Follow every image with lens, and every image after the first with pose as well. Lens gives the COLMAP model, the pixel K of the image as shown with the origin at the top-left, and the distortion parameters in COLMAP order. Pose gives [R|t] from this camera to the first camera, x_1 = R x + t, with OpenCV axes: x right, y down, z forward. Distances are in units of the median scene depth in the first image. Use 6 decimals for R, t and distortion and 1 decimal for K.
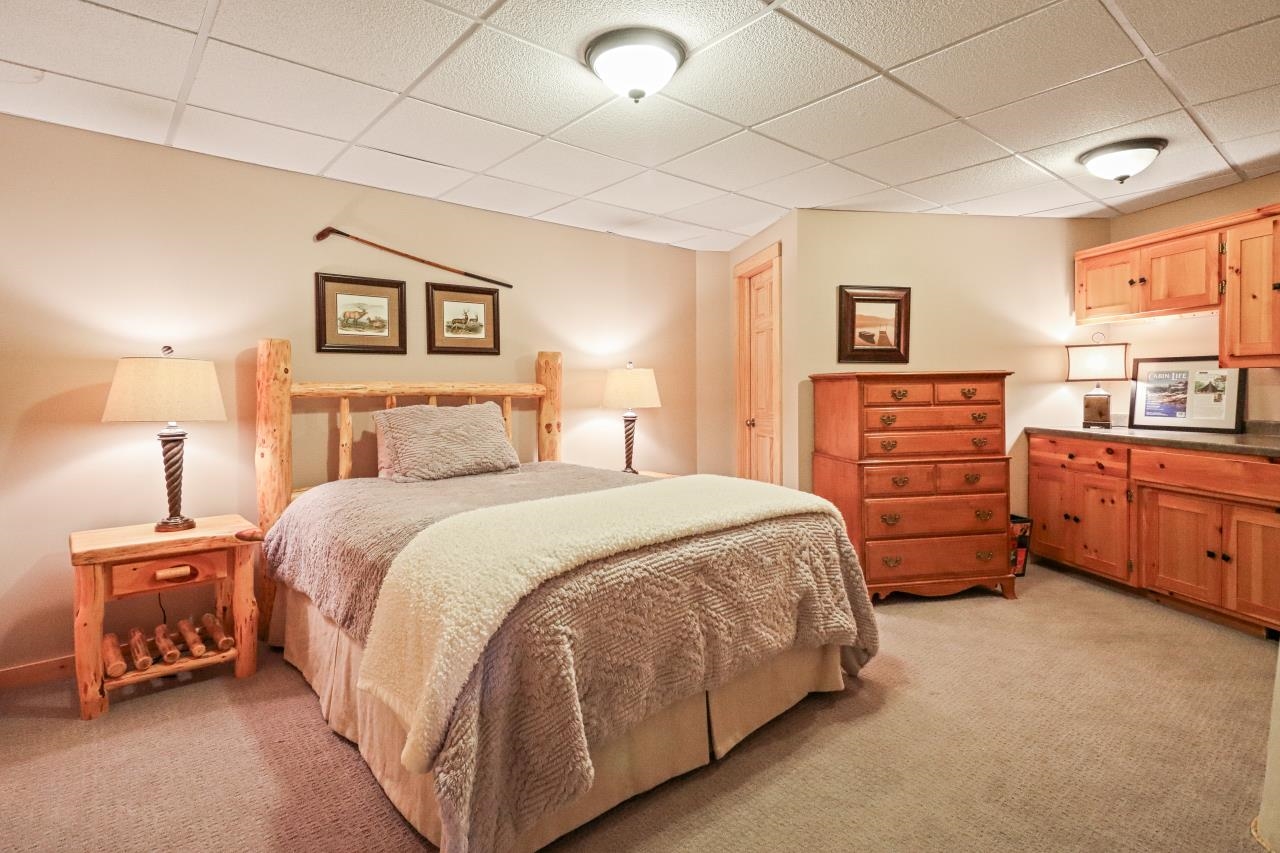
lens RADIAL K [[605.2, 0, 638.1], [0, 605.2, 465.6], [0, 0, 1]] dist [0.069744, -0.000077]
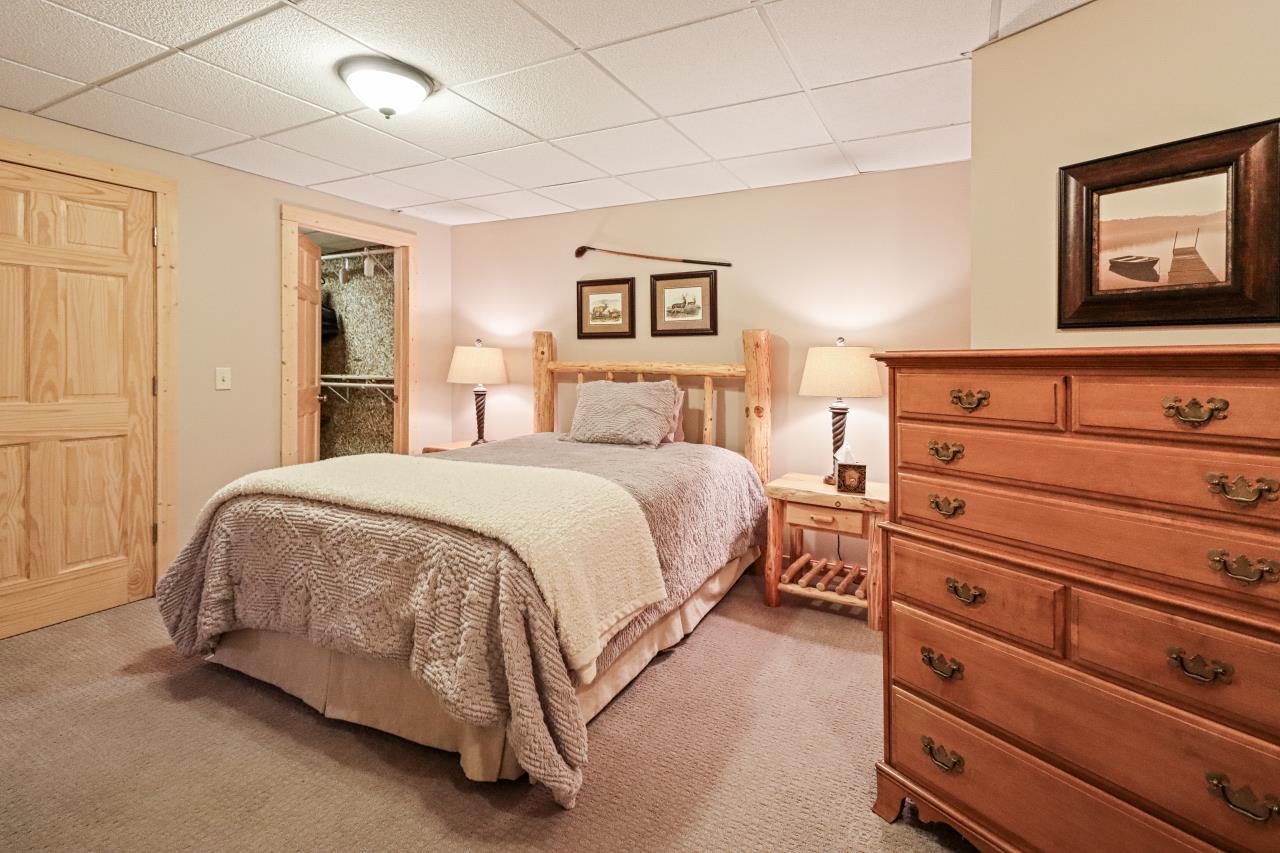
lens RADIAL K [[615.1, 0, 640.0], [0, 615.1, 426.5], [0, 0, 1]] dist [0.047816, 0.000151]
pose [[0.357034, 0.108946, -0.927716, 0.728762], [-0.146972, 0.987356, 0.059387, -0.083138], [0.922457, 0.115146, 0.368532, 0.578155]]
